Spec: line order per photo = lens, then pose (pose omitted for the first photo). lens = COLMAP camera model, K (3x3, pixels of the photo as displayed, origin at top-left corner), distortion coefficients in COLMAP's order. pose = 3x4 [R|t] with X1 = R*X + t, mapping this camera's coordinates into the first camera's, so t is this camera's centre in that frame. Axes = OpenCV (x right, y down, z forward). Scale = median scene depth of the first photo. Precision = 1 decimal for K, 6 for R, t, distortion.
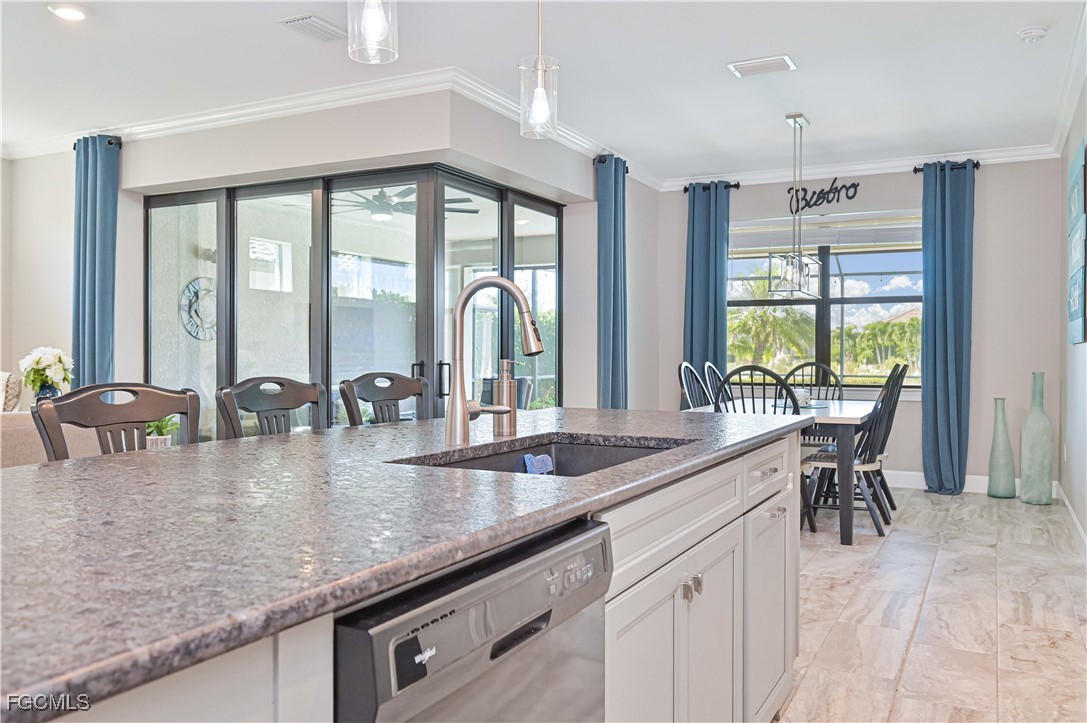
lens RADIAL K [[848.5, 0, 534.6], [0, 848.5, 357.8], [0, 0, 1]] dist [-0.008246, -0.010753]
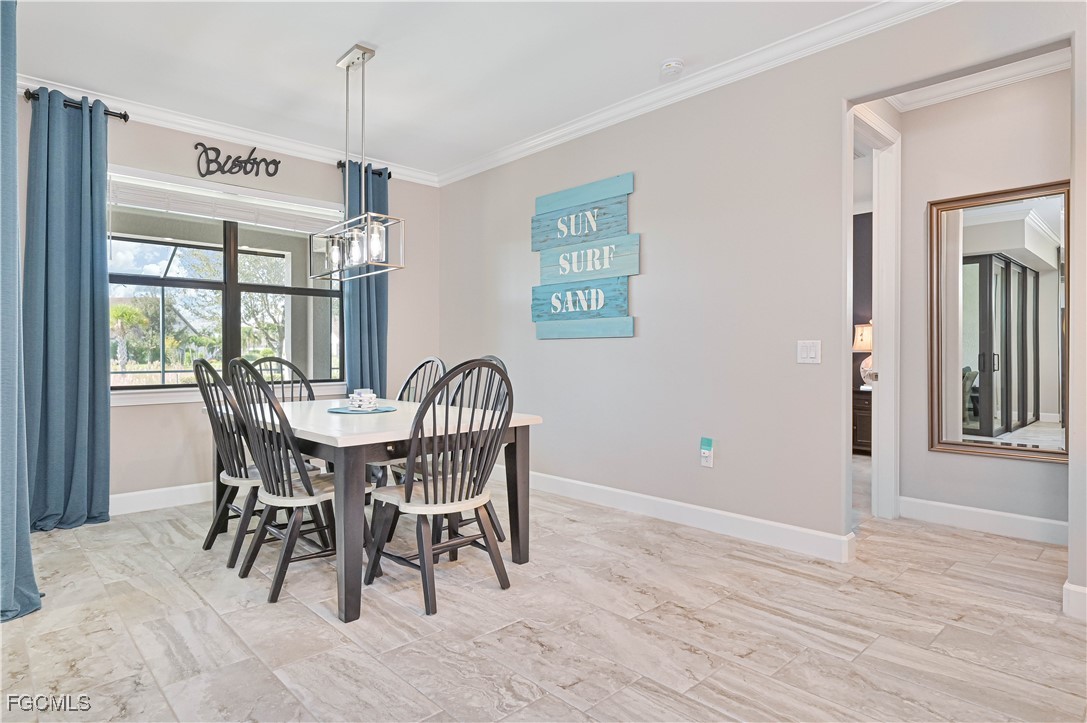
lens RADIAL K [[605.2, 0, 539.6], [0, 605.2, 354.3], [0, 0, 1]] dist [-0.001956, -0.000441]
pose [[0.325305, -0.005060, 0.945596, -0.158957], [0.006298, 0.999975, 0.003184, 0.002451], [-0.945588, 0.004920, 0.325329, 0.573164]]
